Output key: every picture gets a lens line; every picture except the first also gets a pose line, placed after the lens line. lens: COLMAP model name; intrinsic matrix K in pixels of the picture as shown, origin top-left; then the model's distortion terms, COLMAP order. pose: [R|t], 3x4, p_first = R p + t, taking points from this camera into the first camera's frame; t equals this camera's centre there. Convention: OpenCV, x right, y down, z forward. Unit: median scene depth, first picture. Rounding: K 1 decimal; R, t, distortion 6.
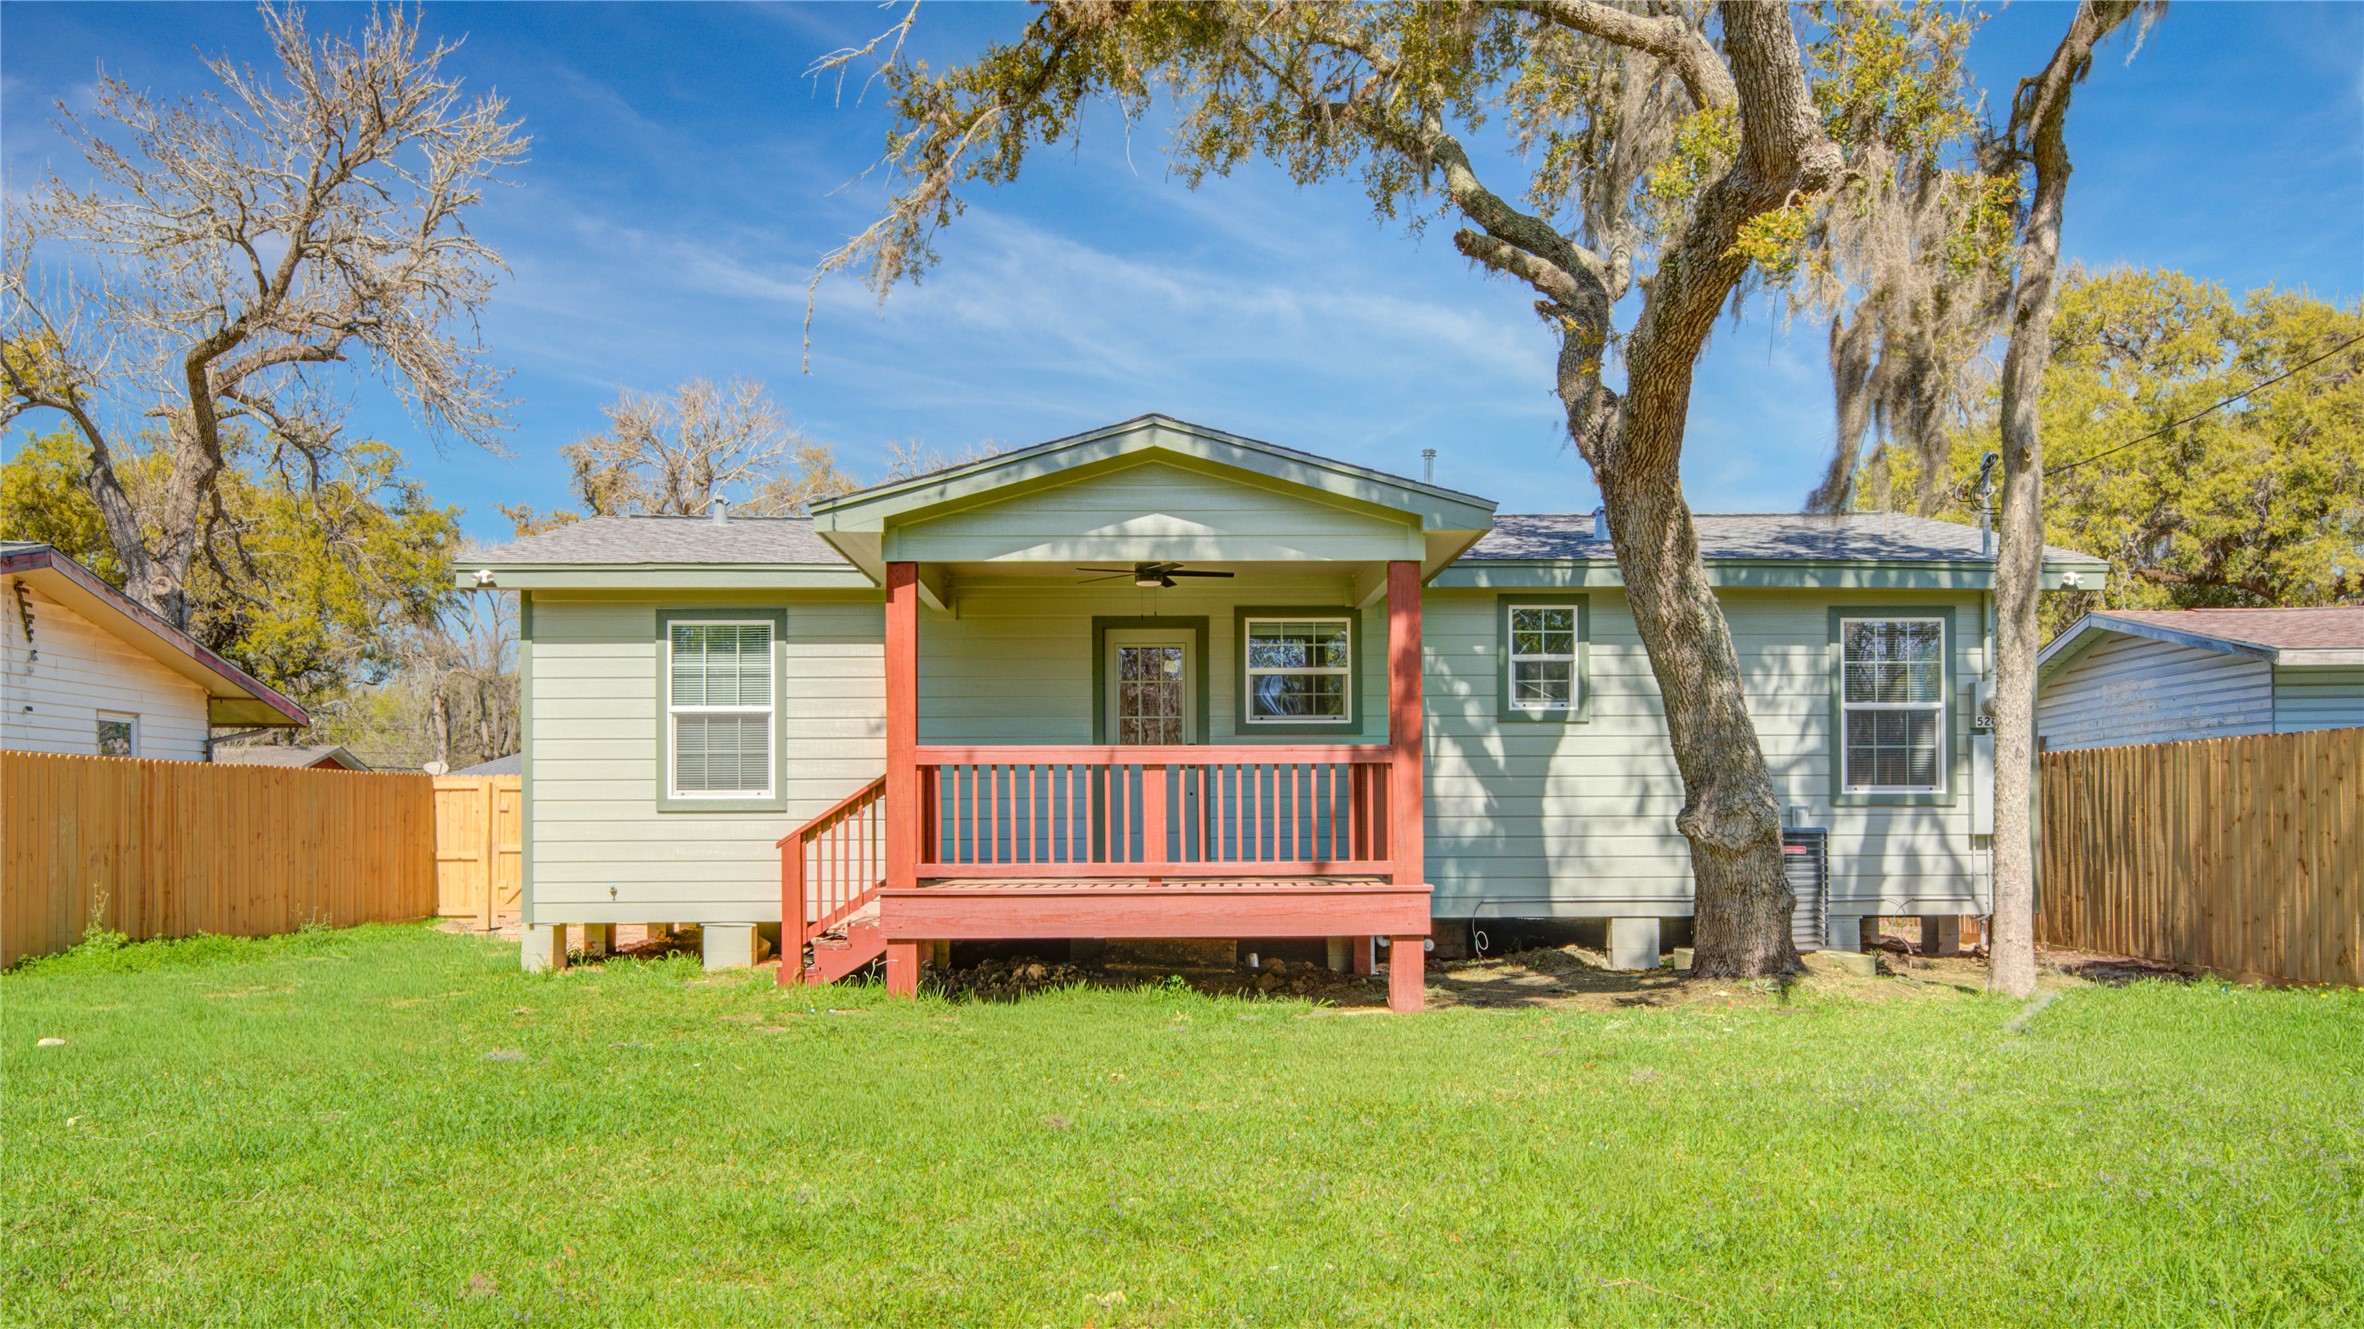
lens RADIAL K [[1871.6, 0, 1186.9], [0, 1871.6, 797.9], [0, 0, 1]] dist [0.032362, -0.009187]
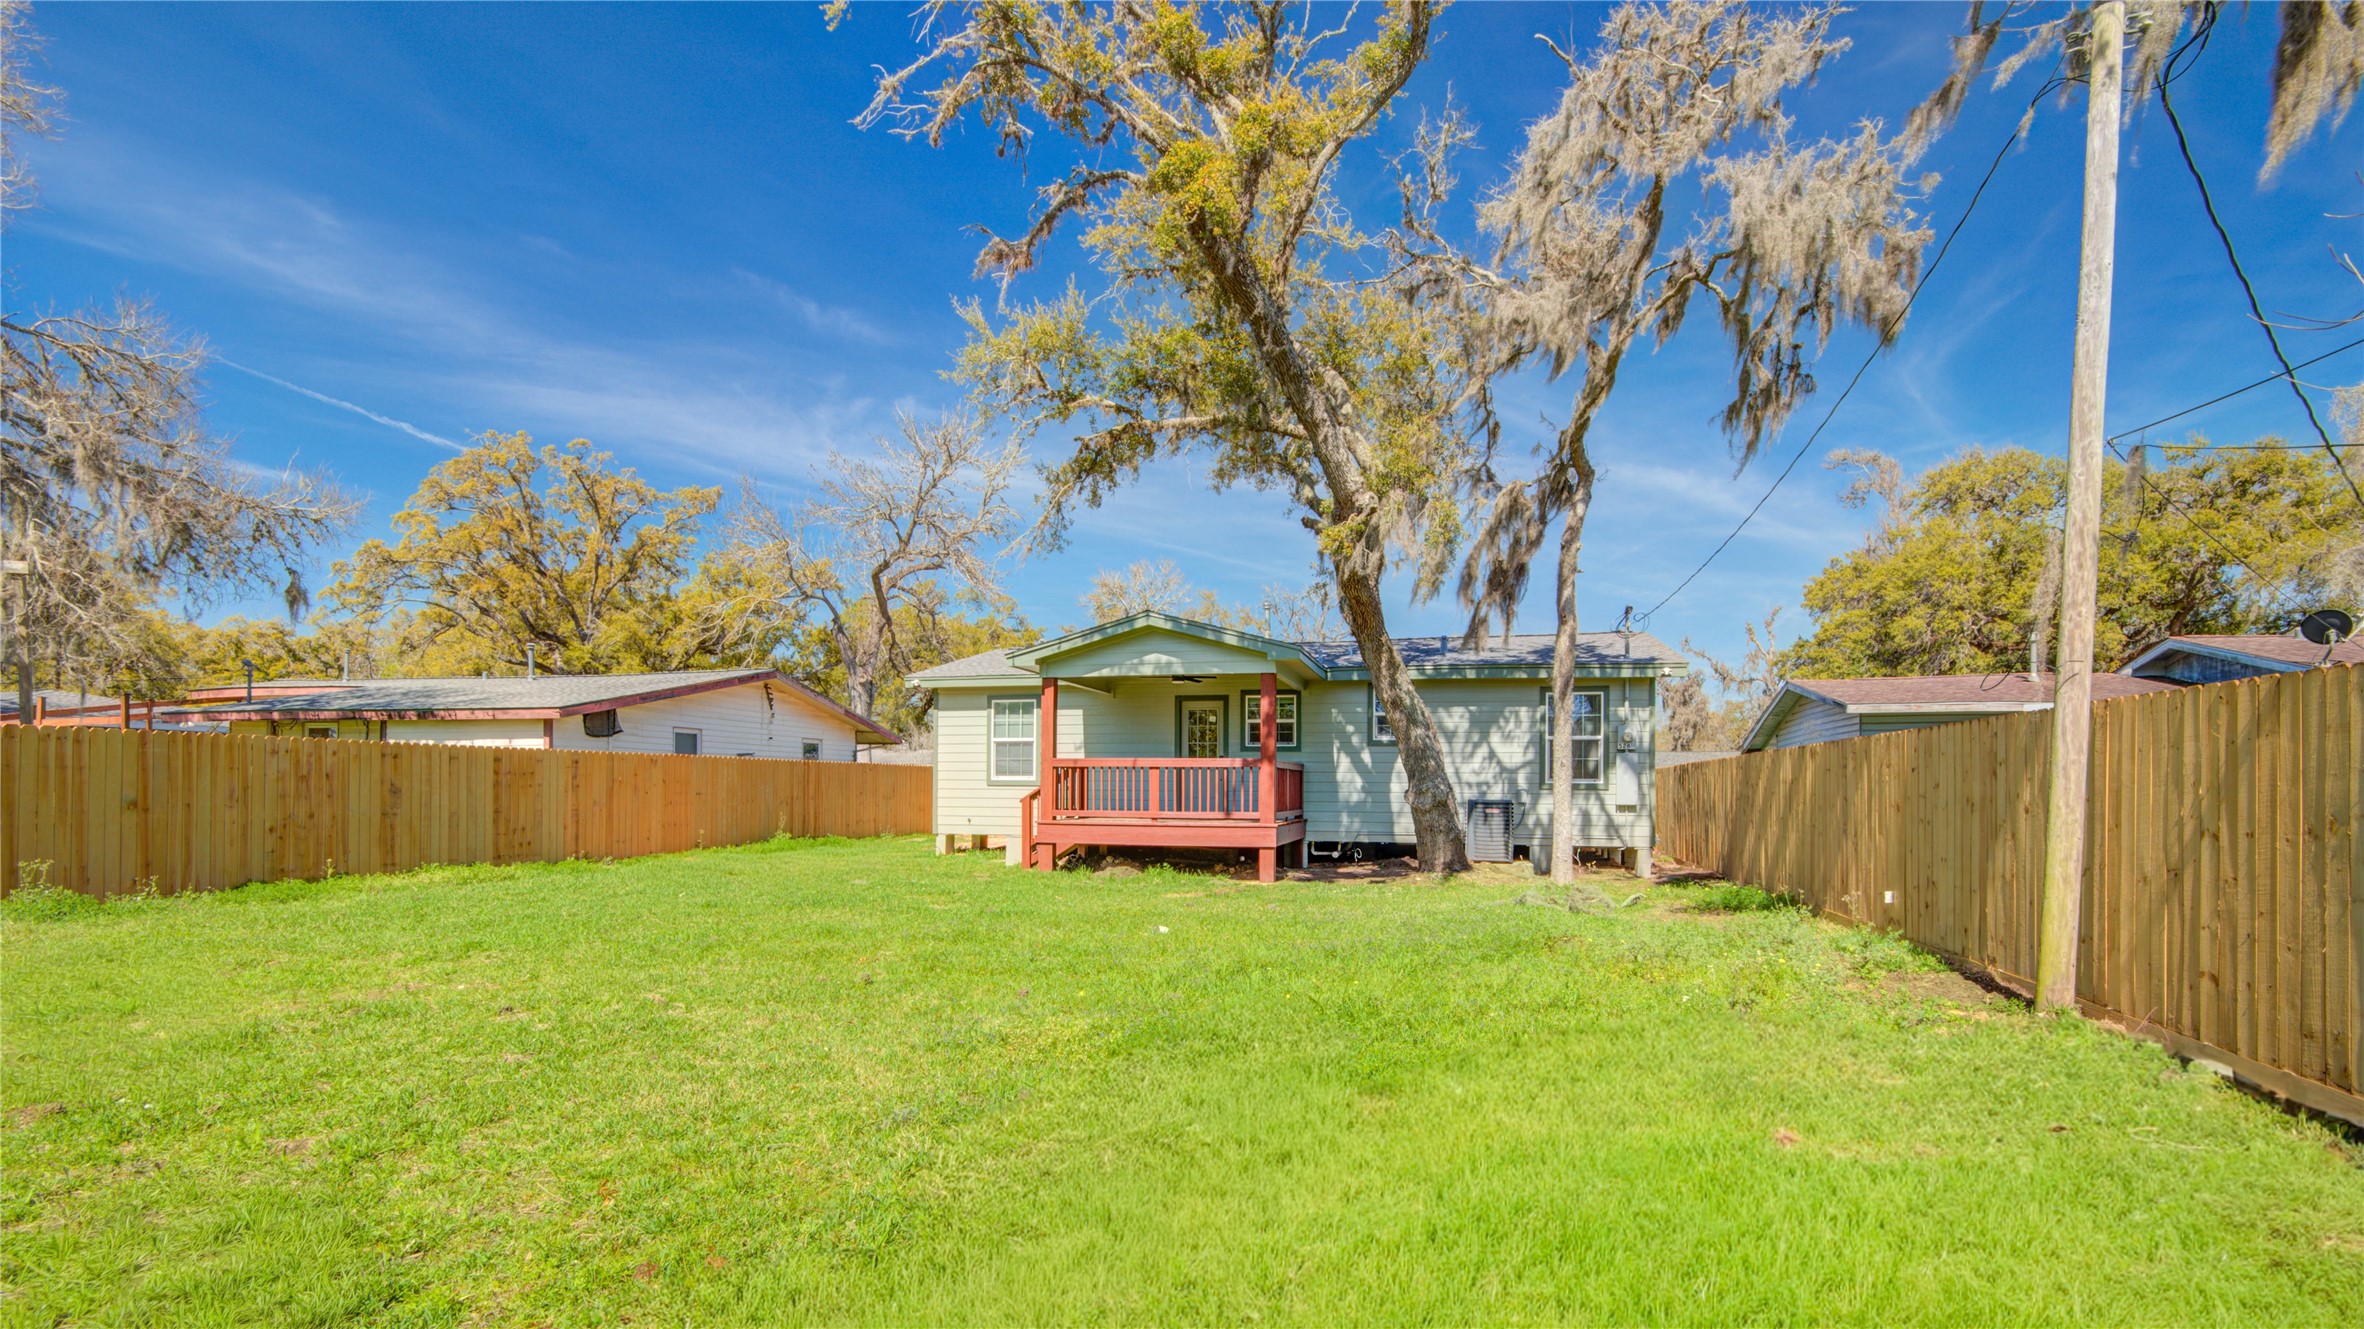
lens RADIAL K [[1062.3, 0, 1183.1], [0, 1062.3, 788.6], [0, 0, 1]] dist [0.000260, 0.000093]
pose [[0.962760, 0.011998, -0.270092, 0.288298], [-0.008722, 0.999873, 0.013326, -0.007431], [0.270217, -0.010474, 0.962742, -0.164219]]
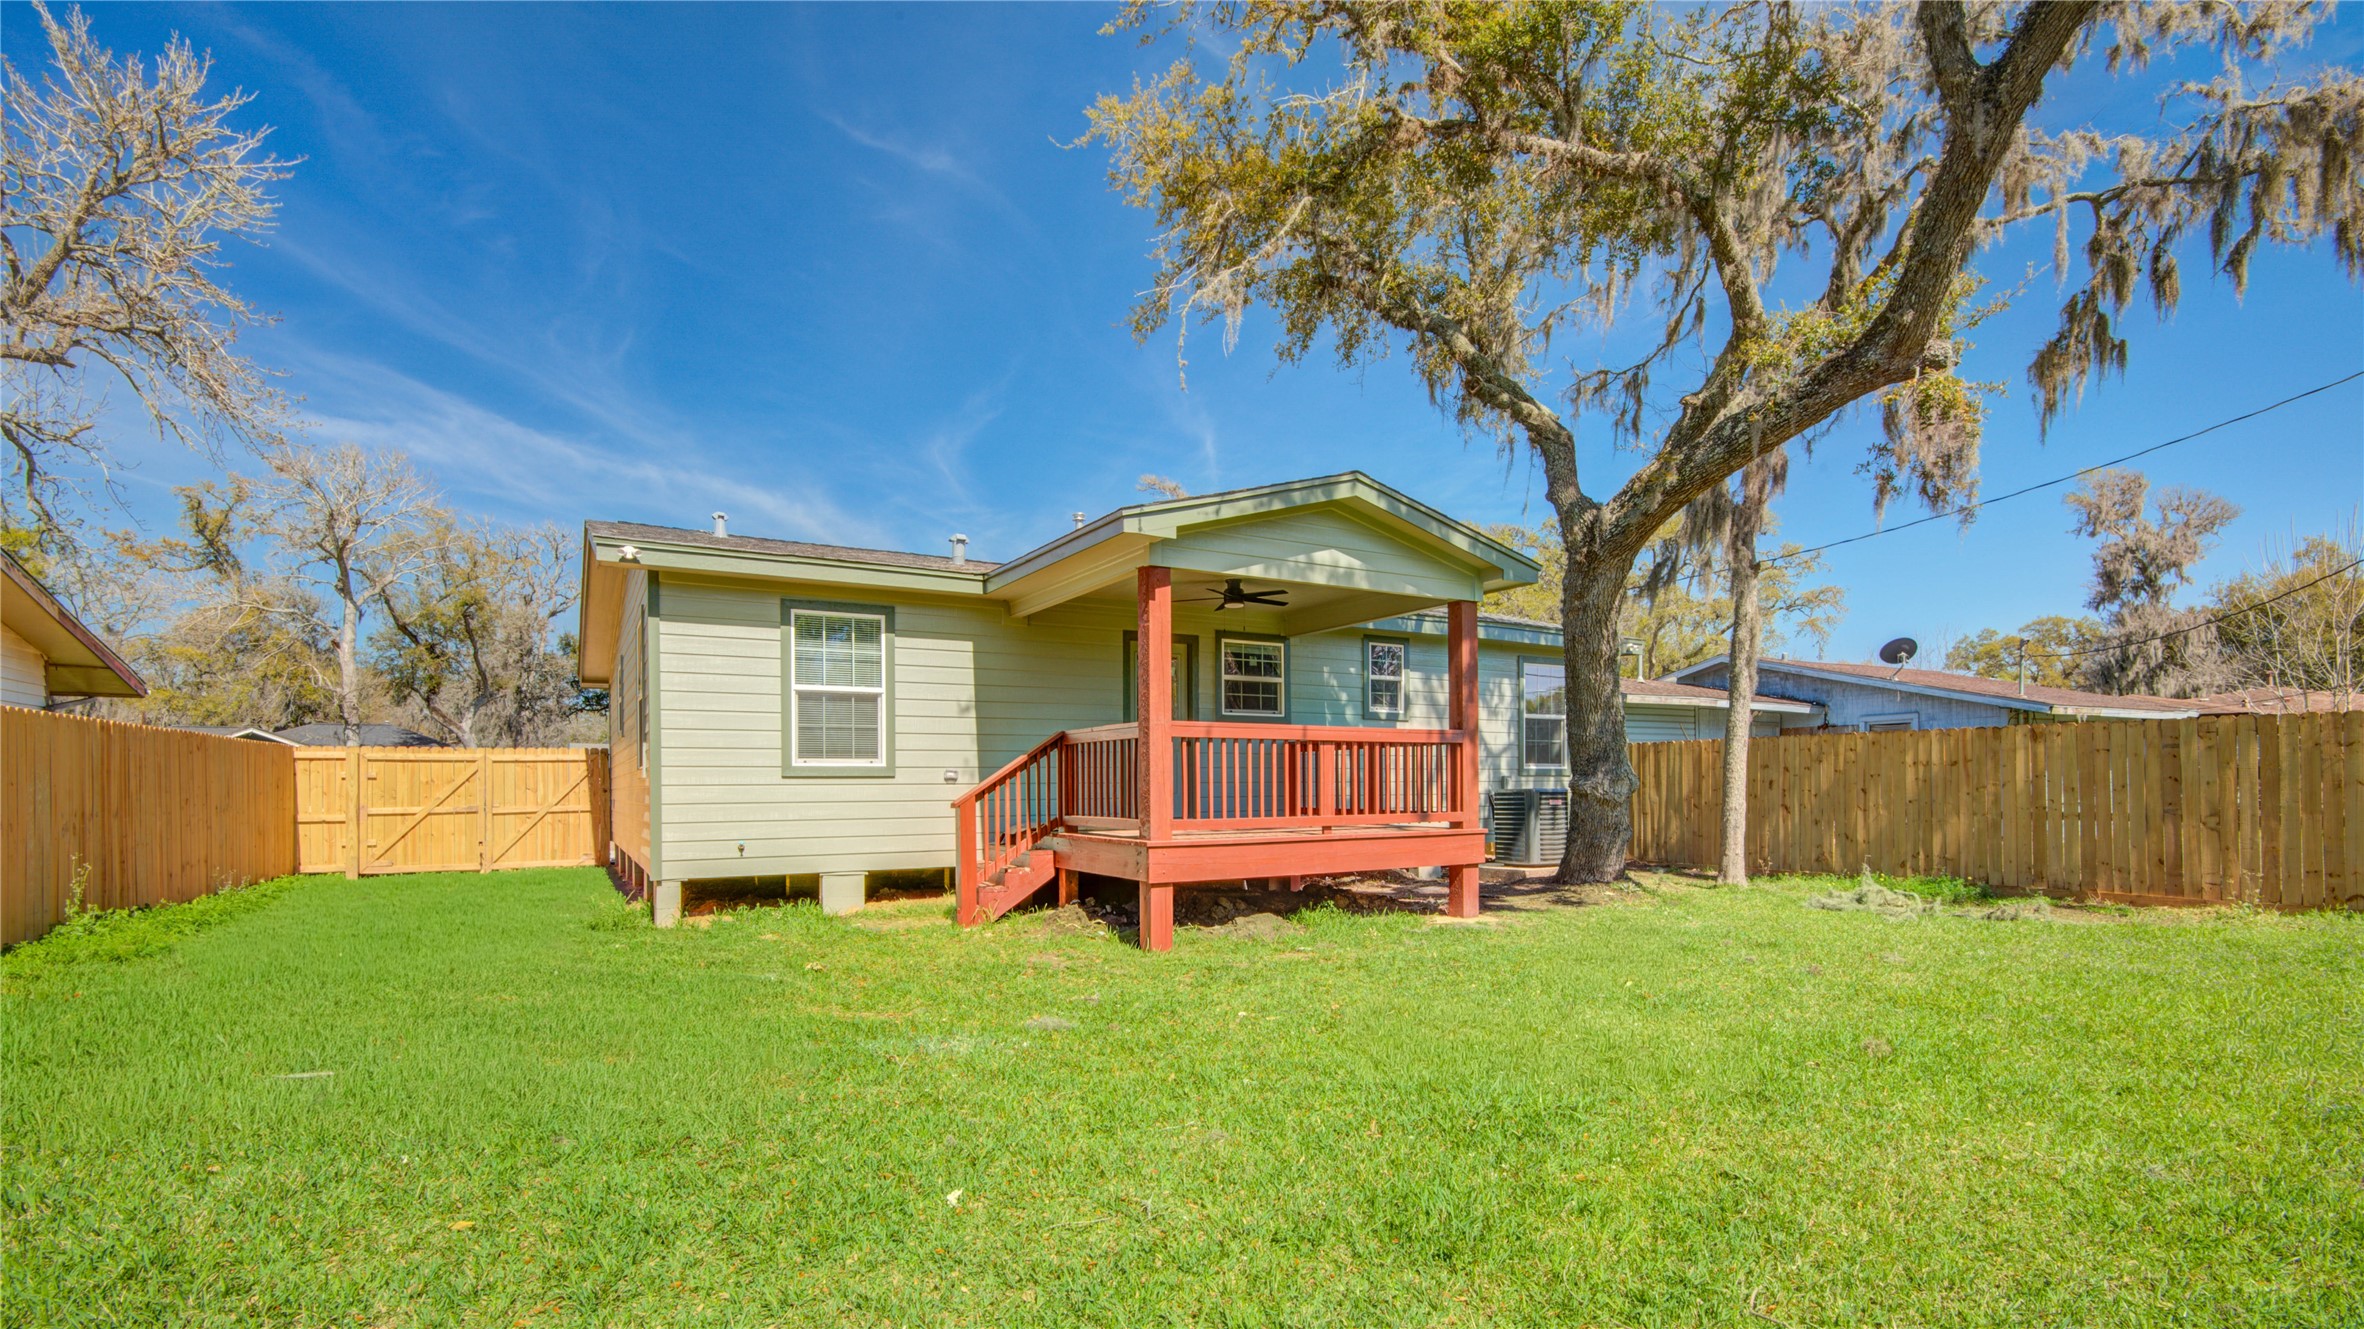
lens RADIAL K [[1062.3, 0, 1183.1], [0, 1062.3, 788.6], [0, 0, 1]] dist [0.000260, 0.000093]
pose [[0.880007, -0.002459, 0.474954, -0.373013], [-0.003915, 0.999915, 0.012431, 0.005380], [-0.474944, -0.012799, 0.879923, 0.318735]]
